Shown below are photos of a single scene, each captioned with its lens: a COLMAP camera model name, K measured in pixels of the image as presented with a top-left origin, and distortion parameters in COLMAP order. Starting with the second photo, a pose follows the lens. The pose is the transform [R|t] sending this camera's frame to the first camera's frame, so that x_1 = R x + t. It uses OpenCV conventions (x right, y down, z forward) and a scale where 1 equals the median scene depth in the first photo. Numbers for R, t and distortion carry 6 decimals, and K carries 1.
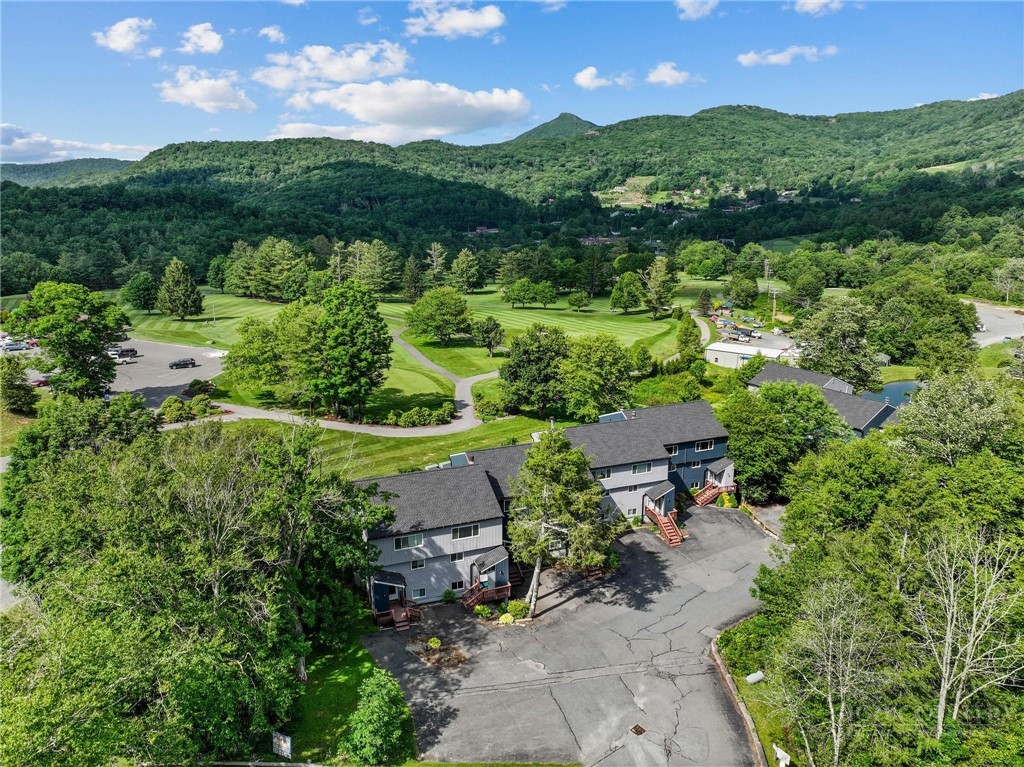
lens RADIAL K [[717.2, 0, 515.0], [0, 717.2, 382.4], [0, 0, 1]] dist [0.000142, 0.014277]
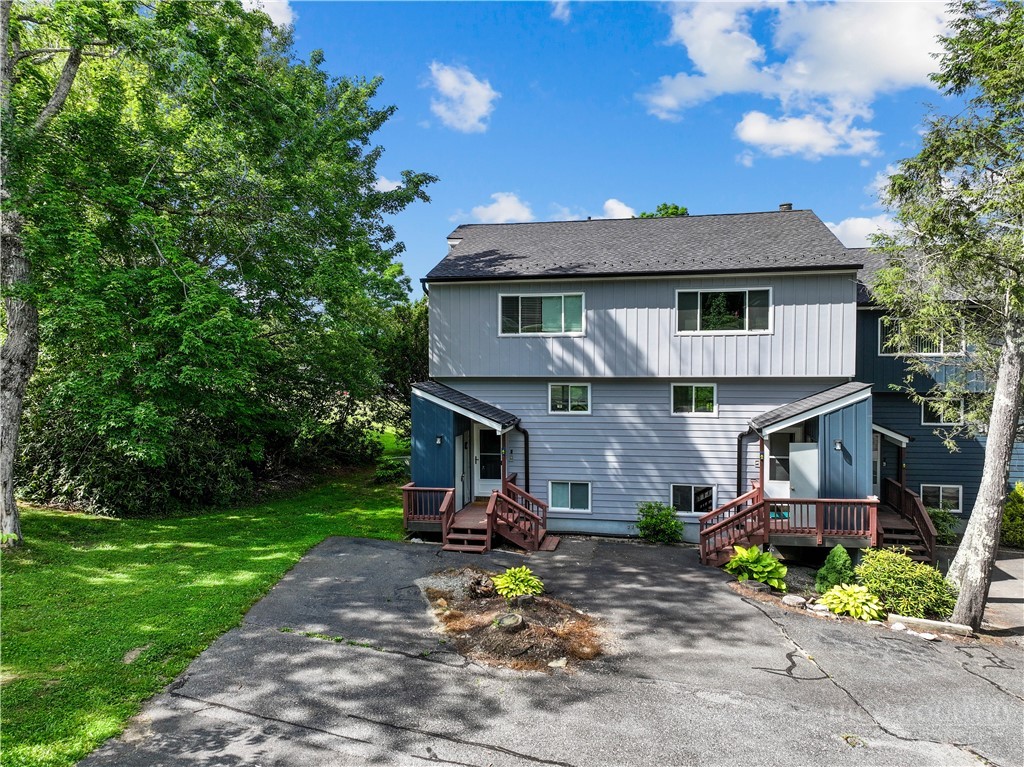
lens RADIAL K [[717.2, 0, 514.6], [0, 717.2, 384.4], [0, 0, 1]] dist [0.000142, 0.014277]
pose [[0.852165, 0.017197, -0.522991, 0.013613], [-0.137735, 0.971587, -0.192478, 0.237010], [0.504821, 0.236057, 0.830321, 0.531824]]
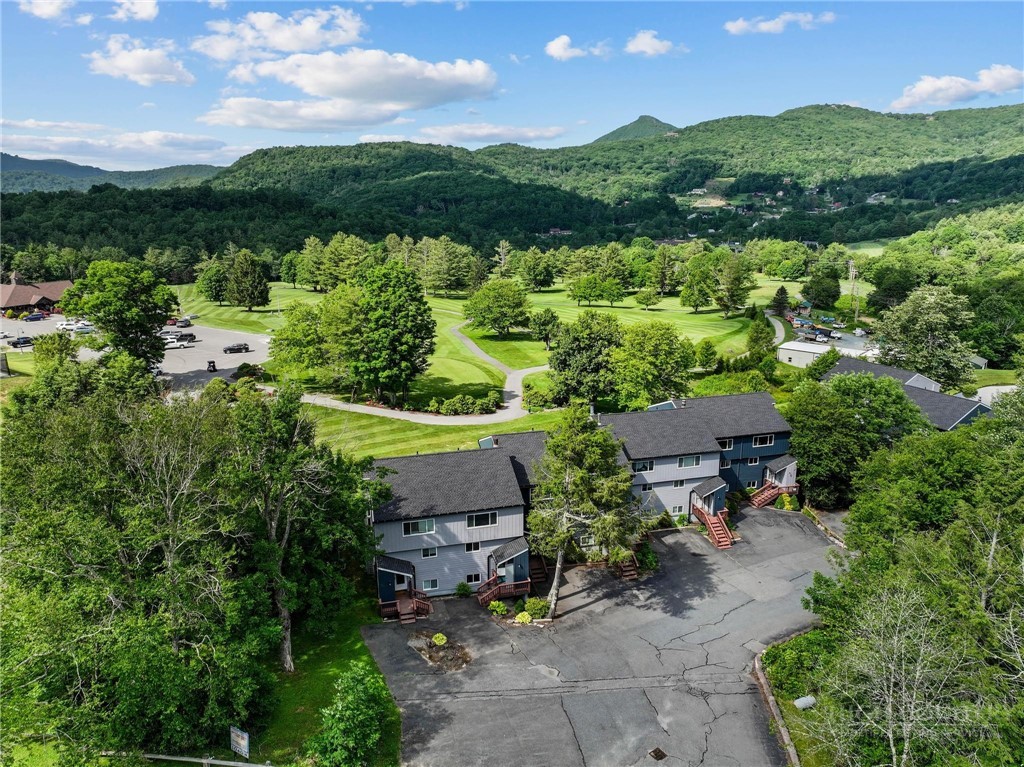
lens RADIAL K [[717.2, 0, 515.2], [0, 717.2, 382.0], [0, 0, 1]] dist [0.000142, 0.014277]
pose [[0.994630, 0.024065, -0.100658, 0.045494], [-0.024700, 0.999682, -0.005067, 0.028465], [0.100504, 0.007526, 0.994908, 0.074278]]
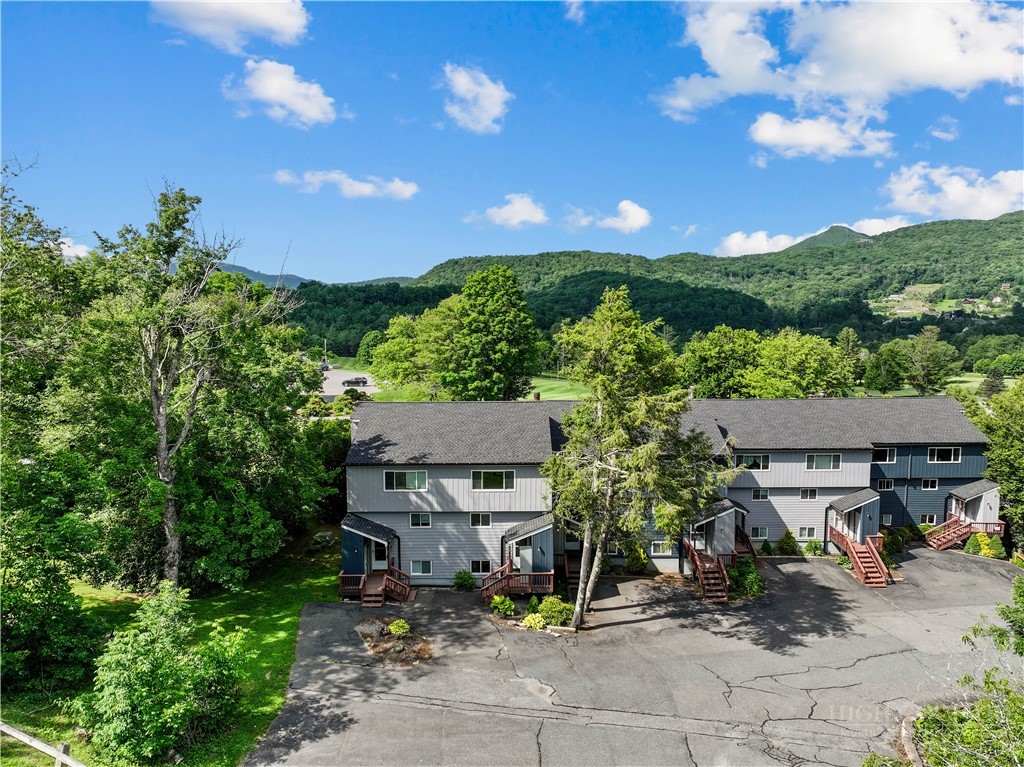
lens RADIAL K [[717.2, 0, 515.3], [0, 717.2, 382.2], [0, 0, 1]] dist [0.000142, 0.014277]
pose [[0.939353, 0.039437, -0.340678, 0.129170], [-0.092592, 0.985640, -0.141208, 0.159891], [0.330217, 0.164188, 0.929515, 0.288753]]
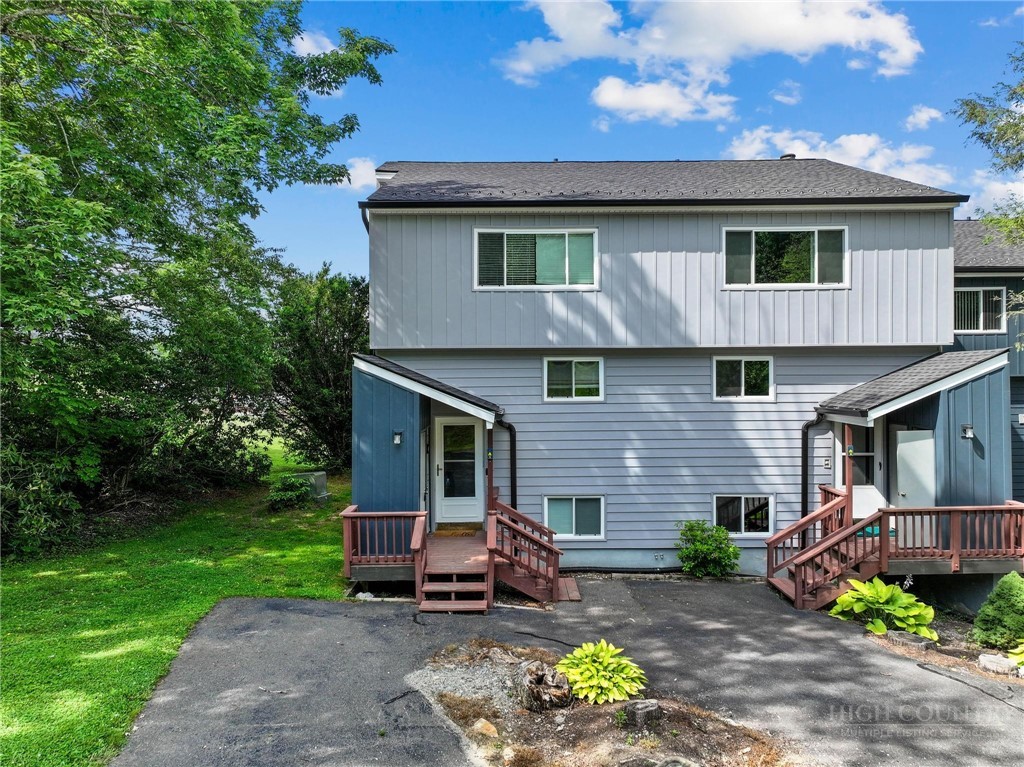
lens RADIAL K [[717.2, 0, 513.1], [0, 717.2, 381.7], [0, 0, 1]] dist [0.000142, 0.014277]
pose [[0.938444, -0.002742, -0.345421, -0.054018], [-0.088930, 0.964344, -0.249262, 0.237328], [0.333788, 0.264637, 0.904739, 0.584990]]
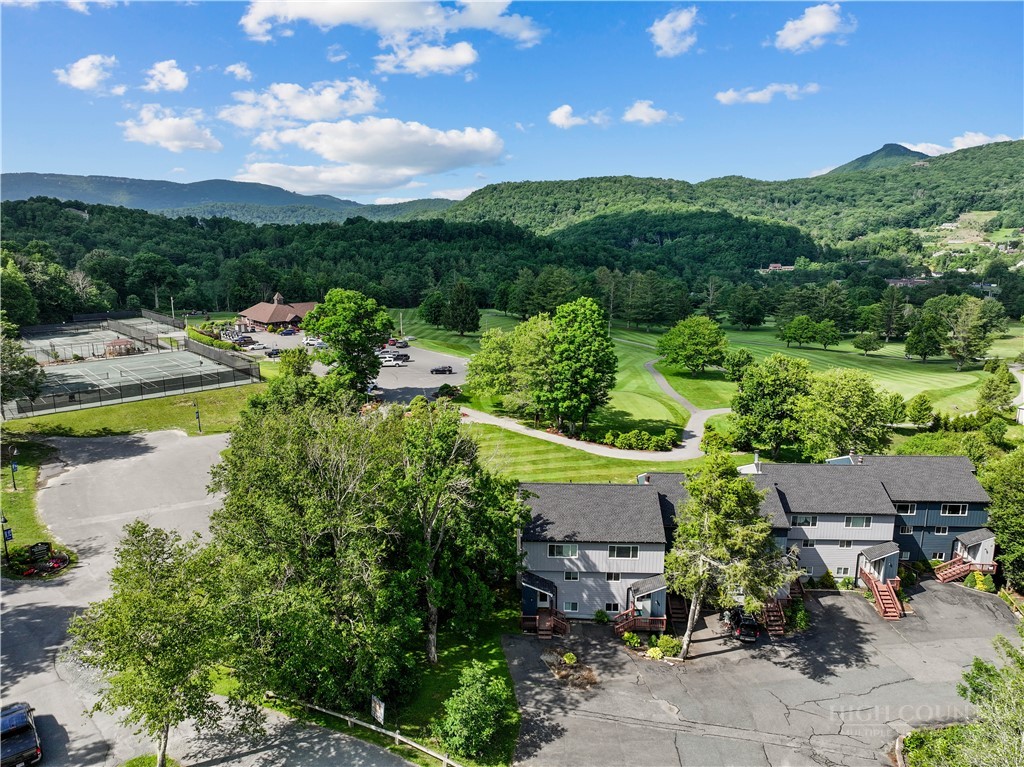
lens RADIAL K [[717.2, 0, 516.1], [0, 717.2, 383.9], [0, 0, 1]] dist [0.000142, 0.014277]
pose [[0.922078, 0.087959, -0.376877, 0.104779], [-0.105511, 0.994075, -0.026138, 0.020523], [0.372344, 0.063866, 0.925895, 0.040225]]
